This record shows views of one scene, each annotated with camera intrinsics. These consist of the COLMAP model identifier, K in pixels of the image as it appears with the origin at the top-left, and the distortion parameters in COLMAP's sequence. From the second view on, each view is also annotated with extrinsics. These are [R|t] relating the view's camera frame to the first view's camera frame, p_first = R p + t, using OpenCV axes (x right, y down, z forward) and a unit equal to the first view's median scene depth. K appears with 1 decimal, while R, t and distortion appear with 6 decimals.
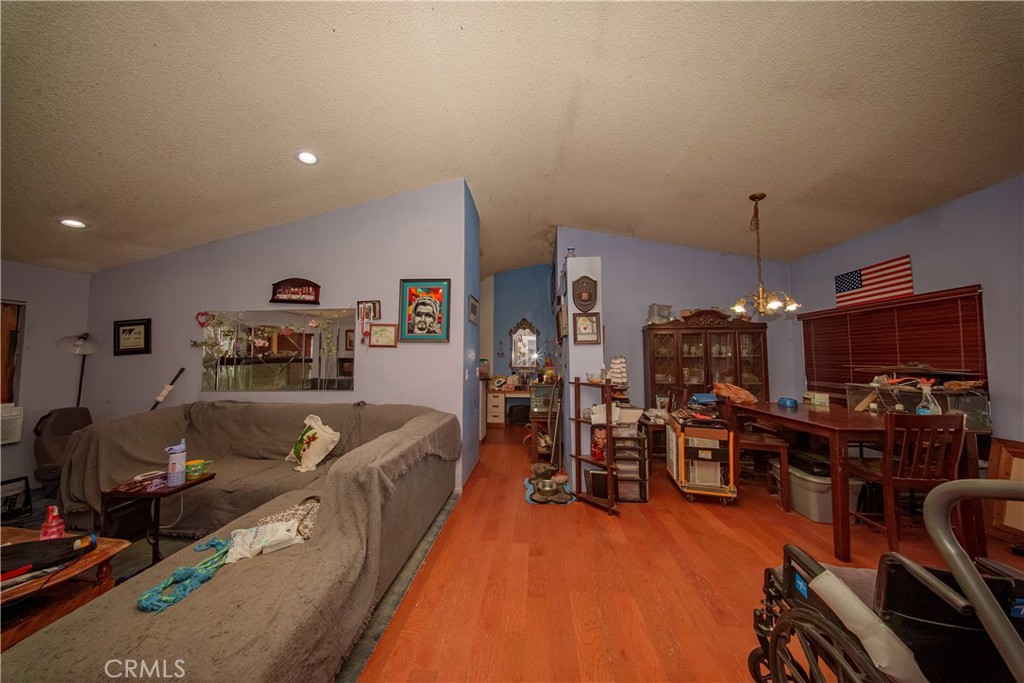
lens RADIAL K [[300.2, 0, 510.7], [0, 300.2, 342.4], [0, 0, 1]] dist [0.001064, -0.001970]
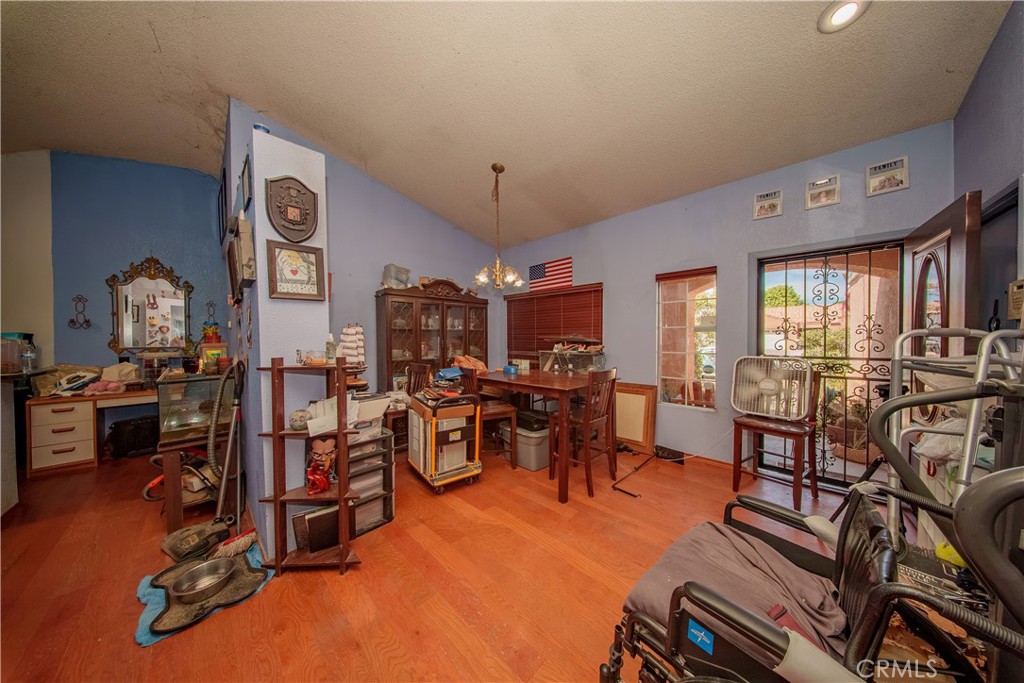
lens RADIAL K [[300.2, 0, 510.7], [0, 300.2, 342.4], [0, 0, 1]] dist [0.001064, -0.001970]
pose [[0.626956, -0.016336, 0.778883, 0.058467], [-0.038065, 0.997944, 0.051571, 0.040808], [-0.778124, -0.061981, 0.625045, 0.306067]]
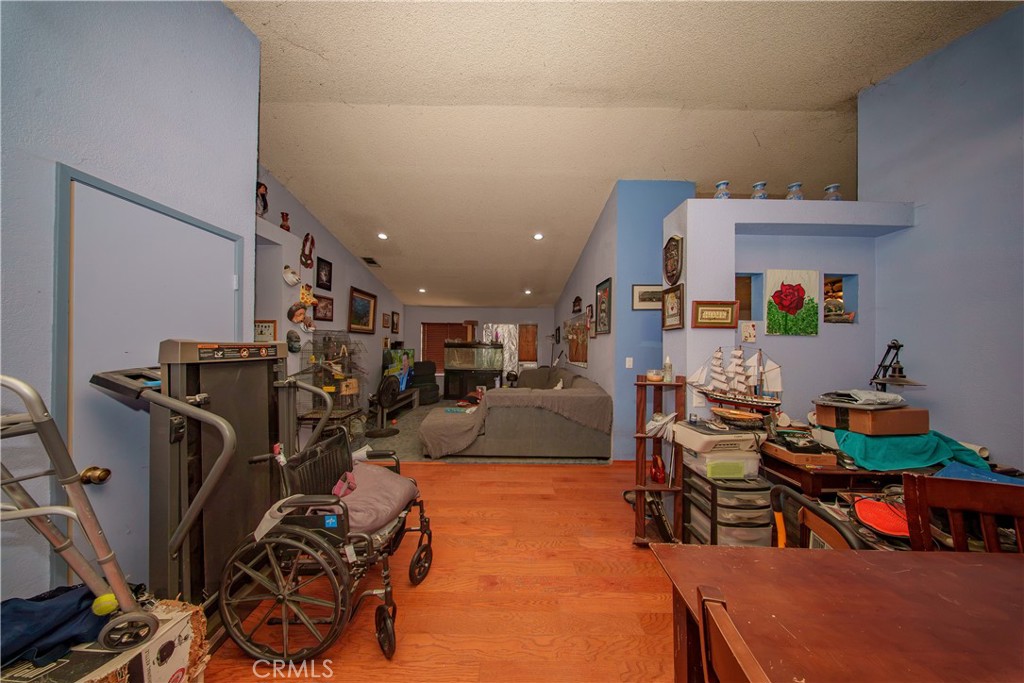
lens RADIAL K [[300.2, 0, 510.7], [0, 300.2, 342.4], [0, 0, 1]] dist [0.001064, -0.001970]
pose [[0.089457, -0.003653, -0.995984, 0.924063], [0.046235, 0.998930, 0.000489, 0.017371], [0.994917, -0.046093, 0.089530, 0.519837]]
